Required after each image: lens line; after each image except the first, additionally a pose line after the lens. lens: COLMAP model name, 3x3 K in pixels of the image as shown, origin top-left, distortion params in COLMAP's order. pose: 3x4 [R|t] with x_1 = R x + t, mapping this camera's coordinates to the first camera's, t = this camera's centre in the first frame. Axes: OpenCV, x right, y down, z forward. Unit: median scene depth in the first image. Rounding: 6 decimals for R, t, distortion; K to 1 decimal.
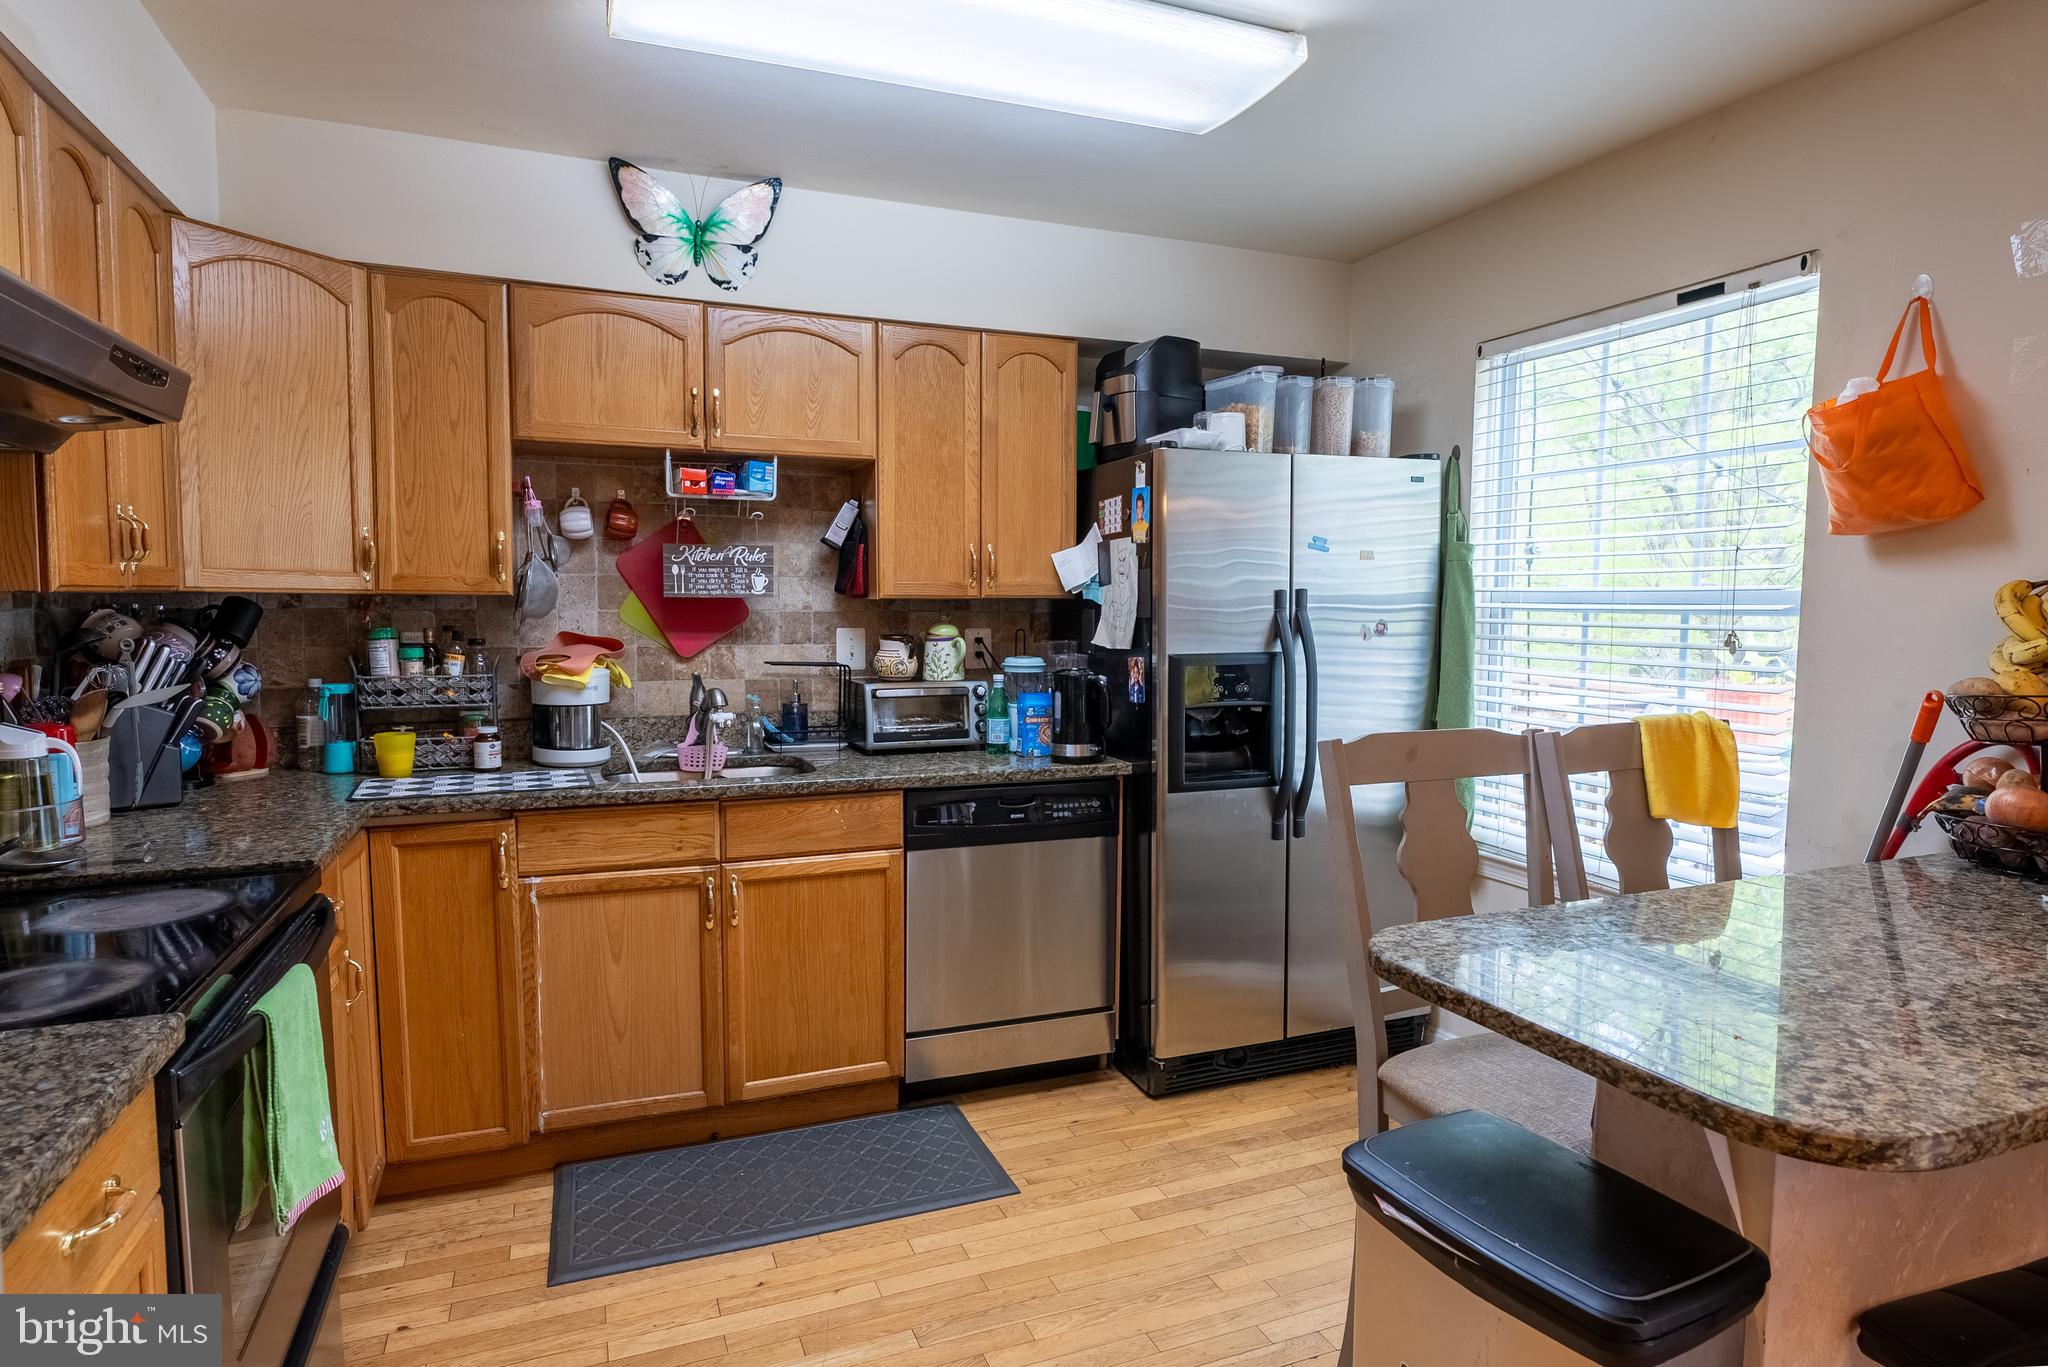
lens RADIAL K [[1112.8, 0, 1024.0], [0, 1112.8, 683.5], [0, 0, 1]] dist [-0.002752, 0.000372]
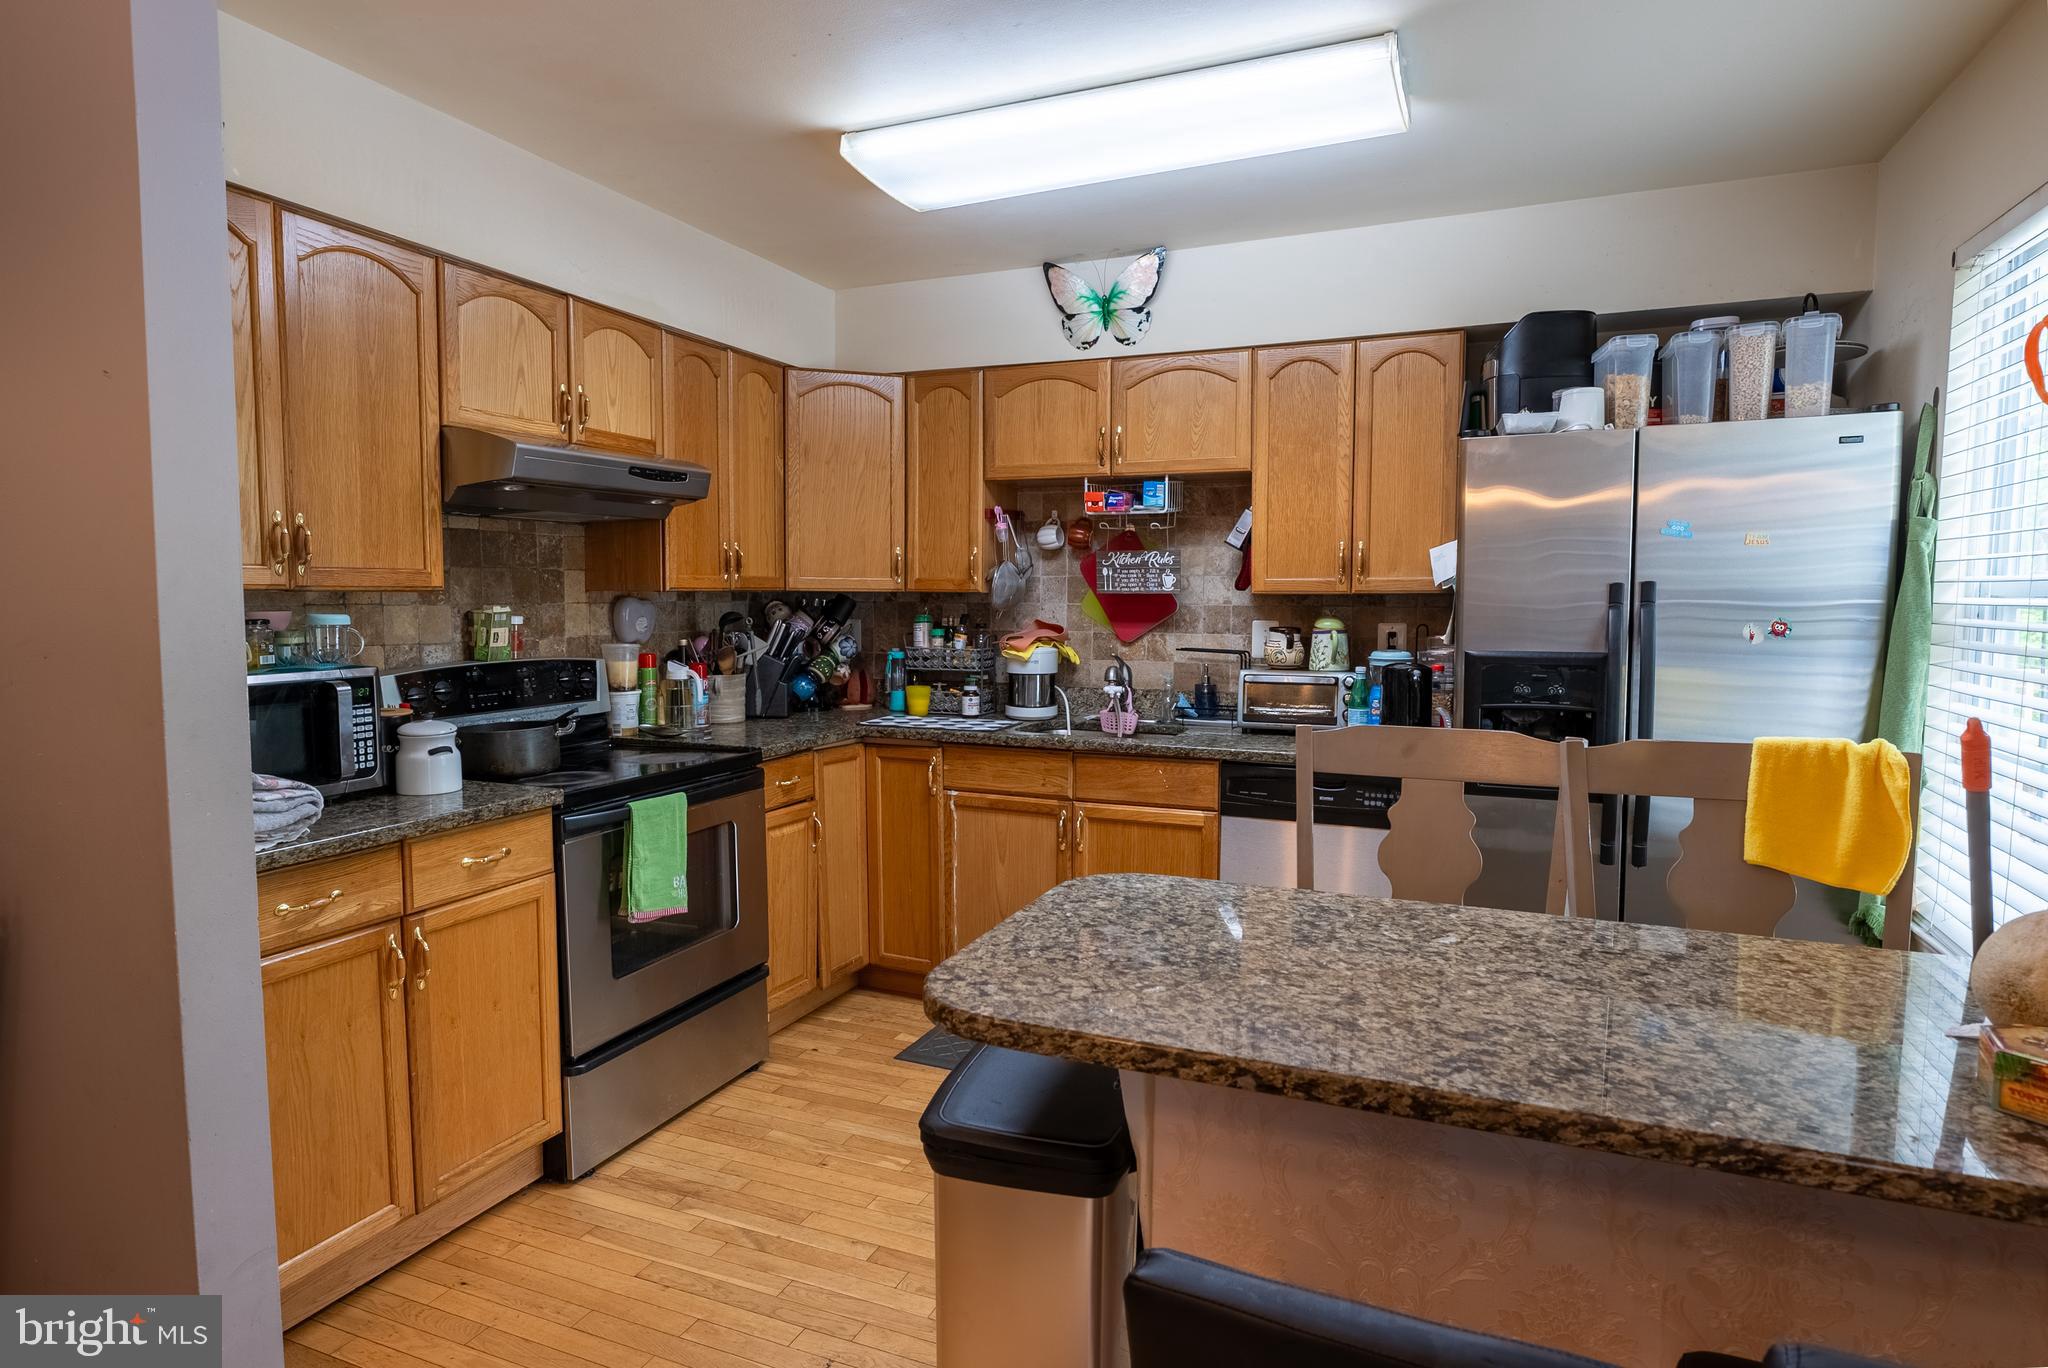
lens RADIAL K [[1112.8, 0, 1024.0], [0, 1112.8, 684.0], [0, 0, 1]] dist [-0.002752, 0.000372]
pose [[0.714595, 0.053895, -0.697459, 0.537617], [-0.051507, 0.998375, 0.024375, -0.001160], [0.697640, 0.018506, 0.716210, 0.037579]]
